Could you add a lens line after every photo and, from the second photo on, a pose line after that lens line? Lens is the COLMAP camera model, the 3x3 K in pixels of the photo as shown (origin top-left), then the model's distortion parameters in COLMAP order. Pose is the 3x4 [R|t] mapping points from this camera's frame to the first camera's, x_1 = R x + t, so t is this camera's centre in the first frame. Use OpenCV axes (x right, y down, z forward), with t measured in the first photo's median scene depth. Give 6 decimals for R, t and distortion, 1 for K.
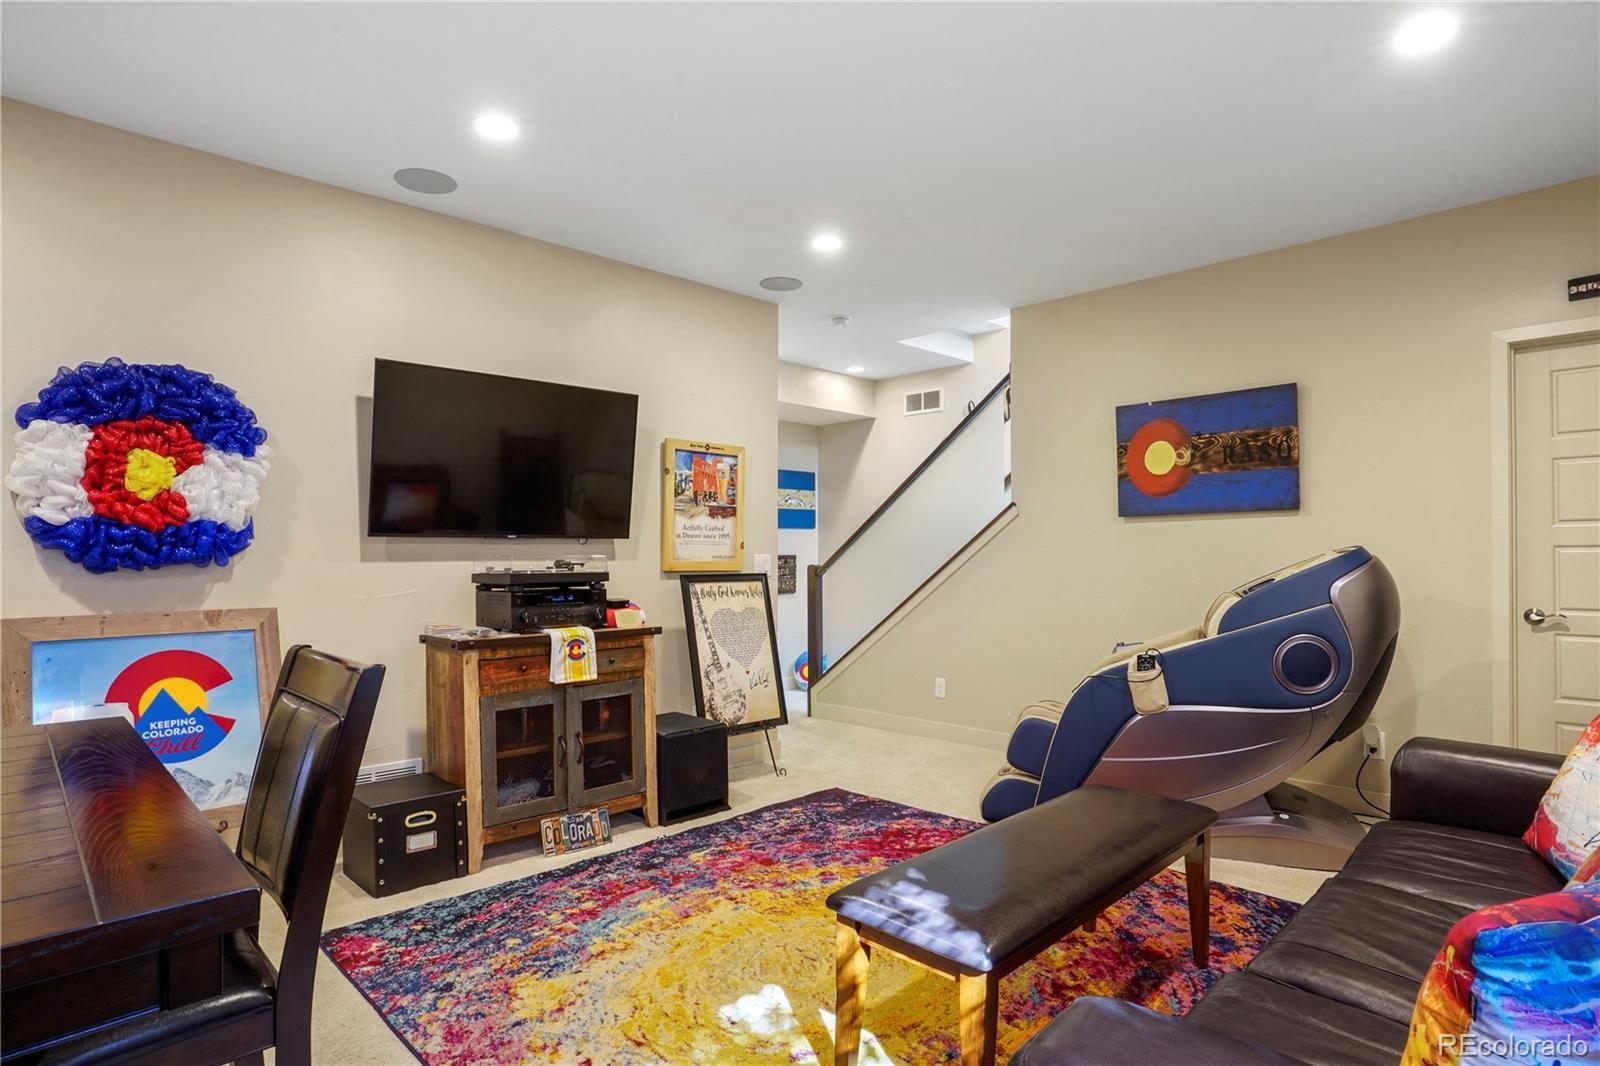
lens RADIAL K [[872.5, 0, 799.0], [0, 872.5, 538.8], [0, 0, 1]] dist [-0.058981, 0.029114]
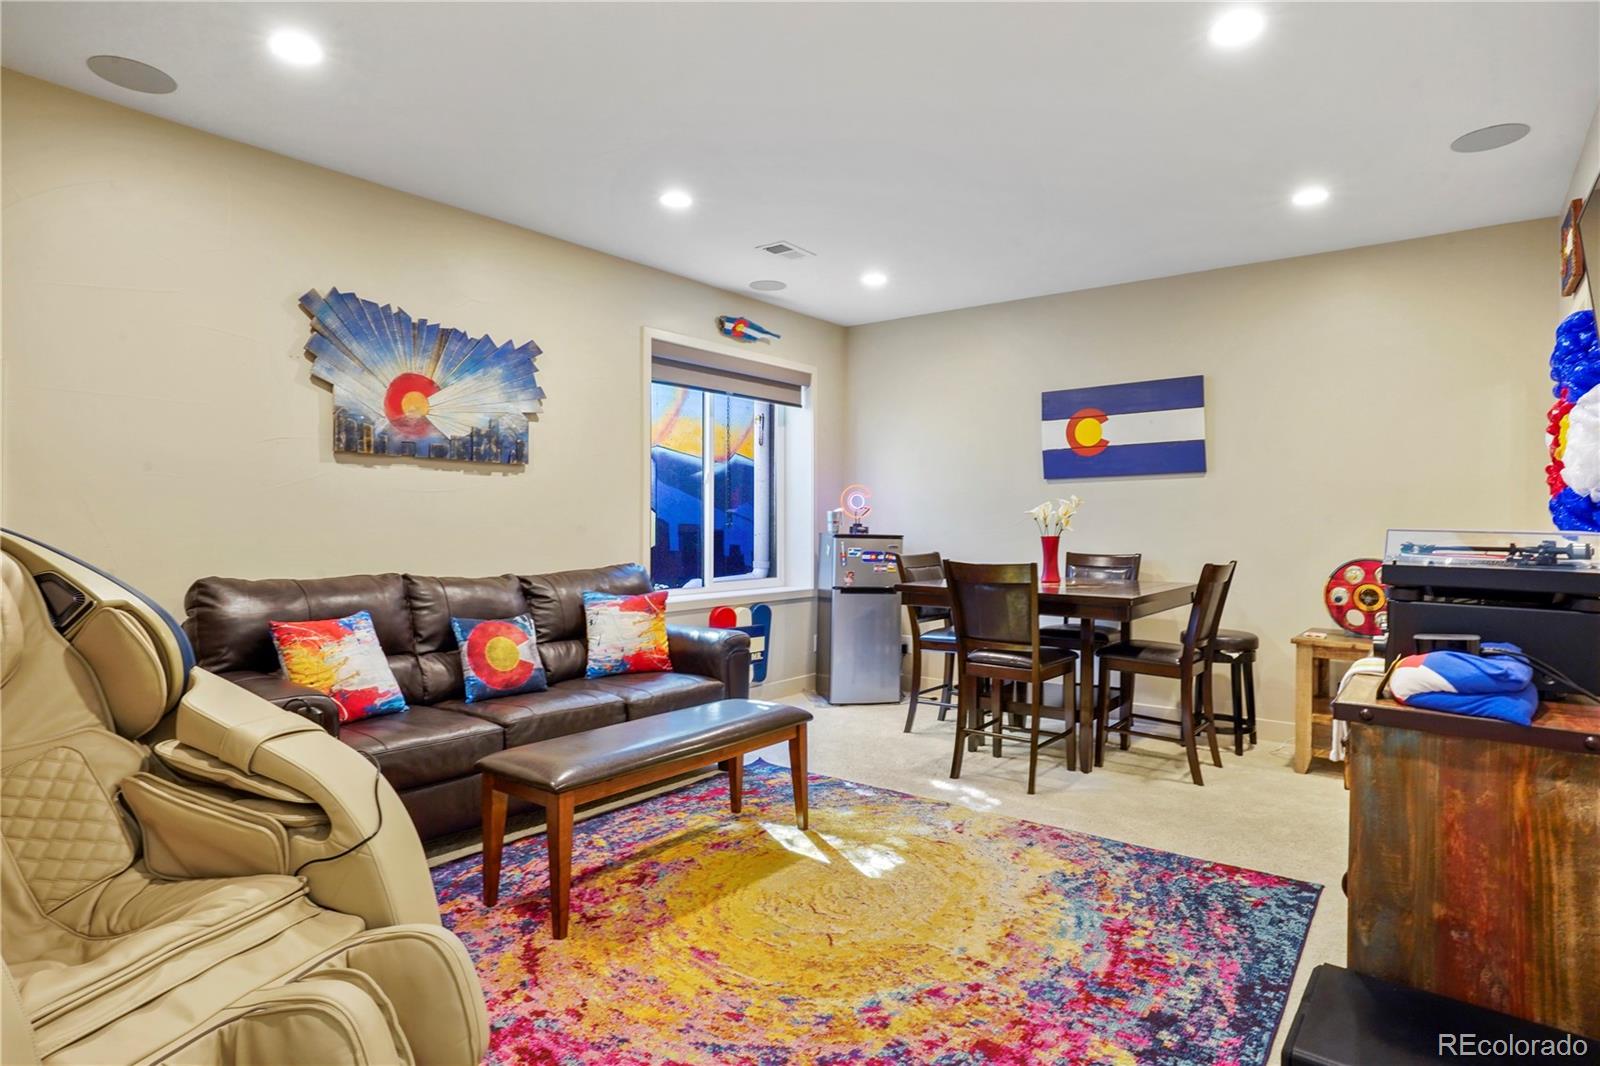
lens RADIAL K [[872.5, 0, 800.4], [0, 872.5, 531.1], [0, 0, 1]] dist [-0.058981, 0.029114]
pose [[-0.991048, -0.002557, -0.133483, 0.203951], [-0.001716, 0.999978, -0.006411, 0.032430], [0.133497, -0.006125, -0.991030, 1.893932]]
